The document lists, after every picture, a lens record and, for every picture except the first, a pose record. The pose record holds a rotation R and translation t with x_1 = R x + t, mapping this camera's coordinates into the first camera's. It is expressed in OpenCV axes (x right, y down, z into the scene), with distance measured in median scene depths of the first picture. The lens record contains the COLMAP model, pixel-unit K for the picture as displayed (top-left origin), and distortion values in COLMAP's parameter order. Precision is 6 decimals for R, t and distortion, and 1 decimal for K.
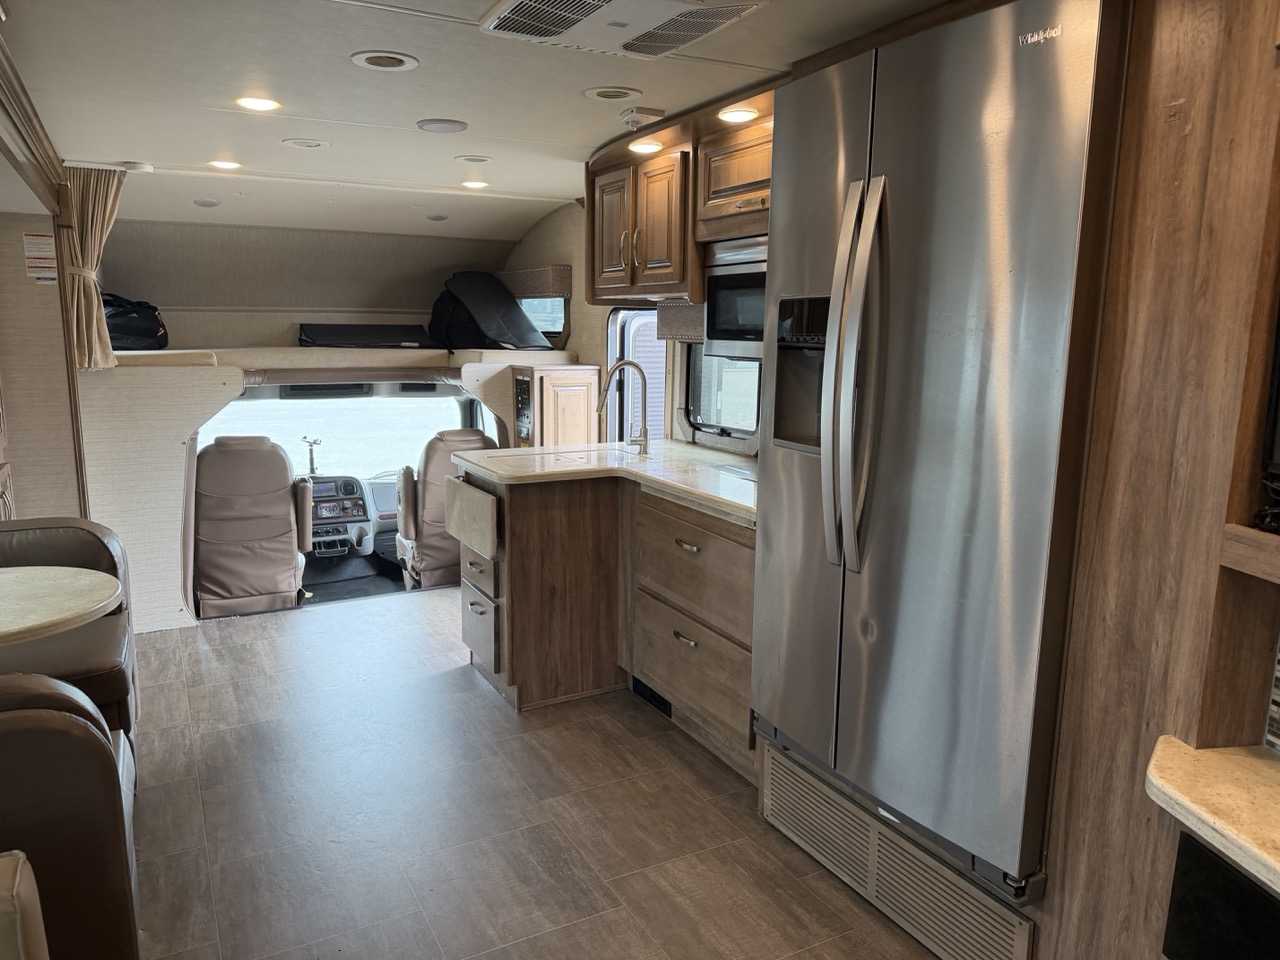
lens RADIAL K [[900.0, 0, 639.9], [0, 900.0, 480.8], [0, 0, 1]] dist [0.099749, -0.133879]
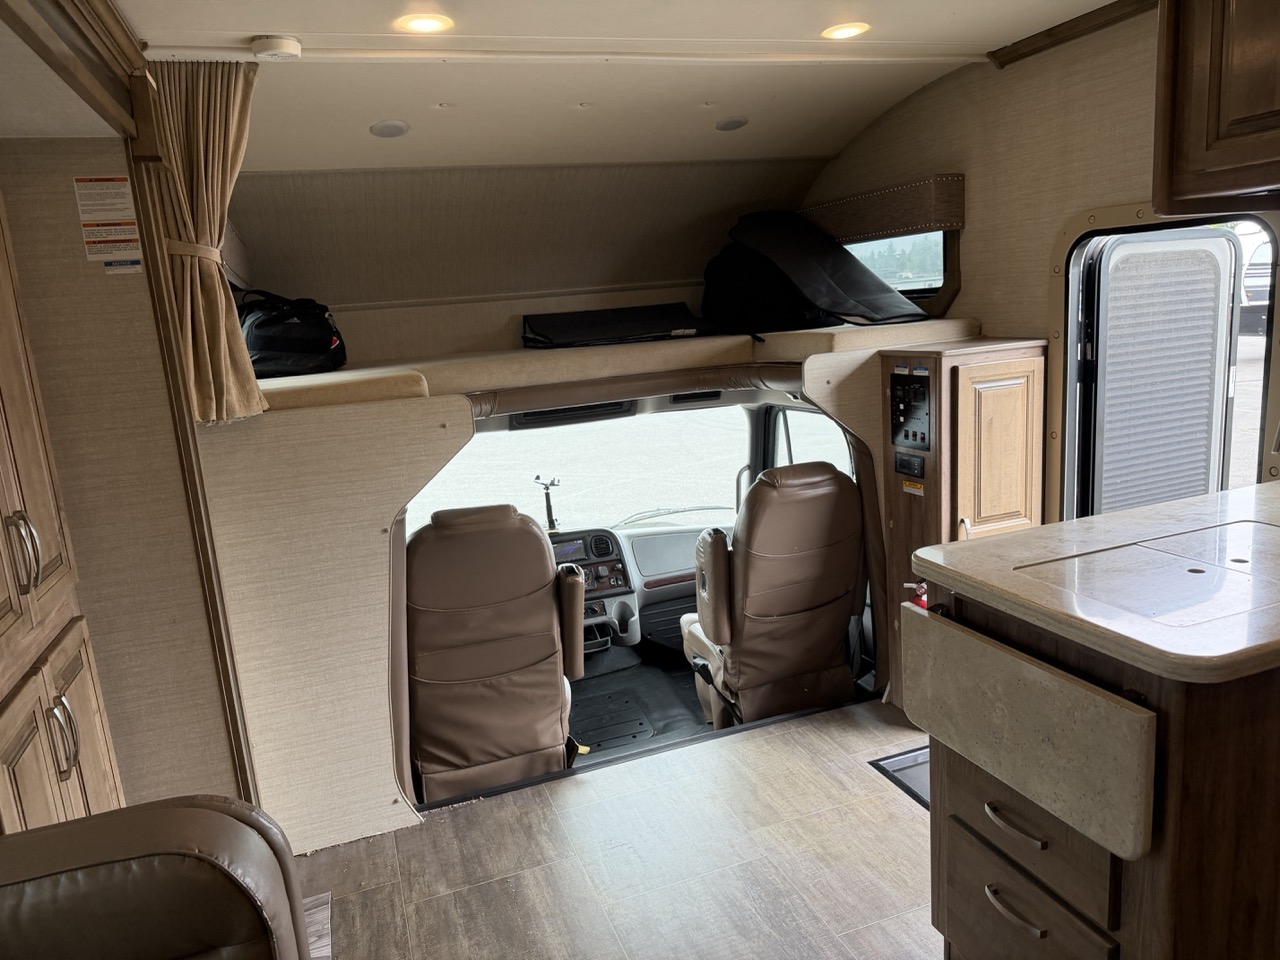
lens RADIAL K [[896.0, 0, 646.6], [0, 896.0, 480.3], [0, 0, 1]] dist [0.151907, -0.202417]
pose [[0.984847, -0.053535, -0.164957, -0.292672], [0.058413, 0.997983, 0.024865, -0.098622], [0.163293, -0.034124, 0.985987, 0.564094]]
